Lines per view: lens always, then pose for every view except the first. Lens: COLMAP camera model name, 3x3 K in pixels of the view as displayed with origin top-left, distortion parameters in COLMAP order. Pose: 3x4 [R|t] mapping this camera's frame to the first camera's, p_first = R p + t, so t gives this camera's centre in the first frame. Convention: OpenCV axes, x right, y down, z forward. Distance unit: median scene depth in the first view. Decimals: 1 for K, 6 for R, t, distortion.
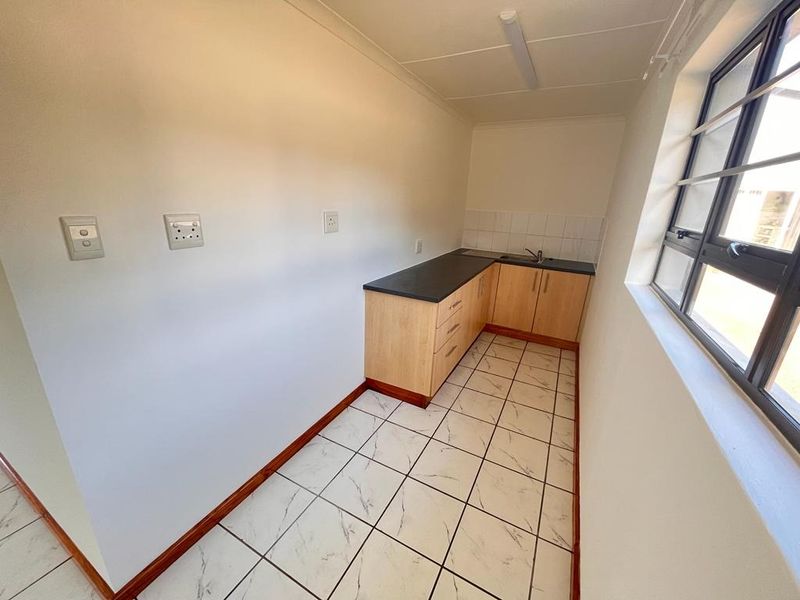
lens RADIAL K [[320.8, 0, 399.0], [0, 320.8, 299.1], [0, 0, 1]] dist [-0.004598, -0.000904]
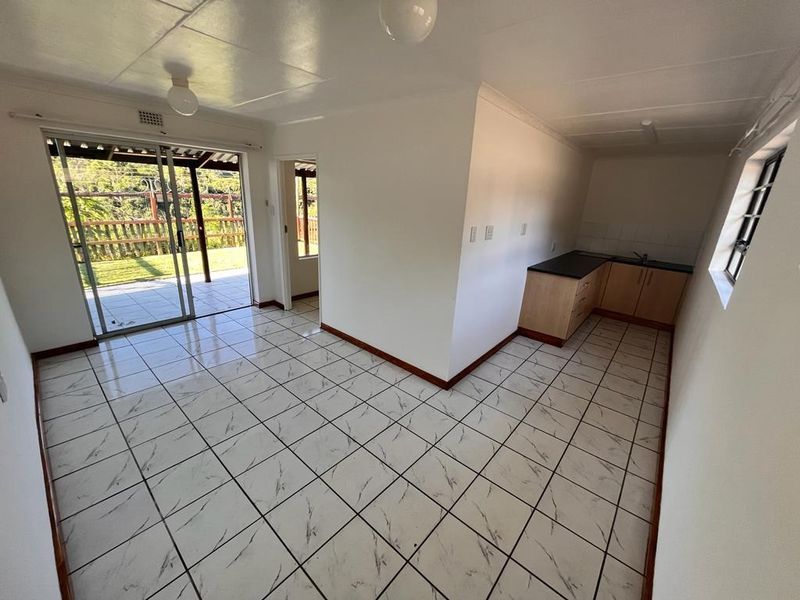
lens RADIAL K [[320.8, 0, 399.4], [0, 320.8, 299.2], [0, 0, 1]] dist [-0.004598, -0.000904]
pose [[0.976509, 0.076955, -0.201267, -0.311683], [-0.077792, 0.996962, 0.003760, 0.124874], [0.200945, 0.011986, 0.979529, -0.560441]]
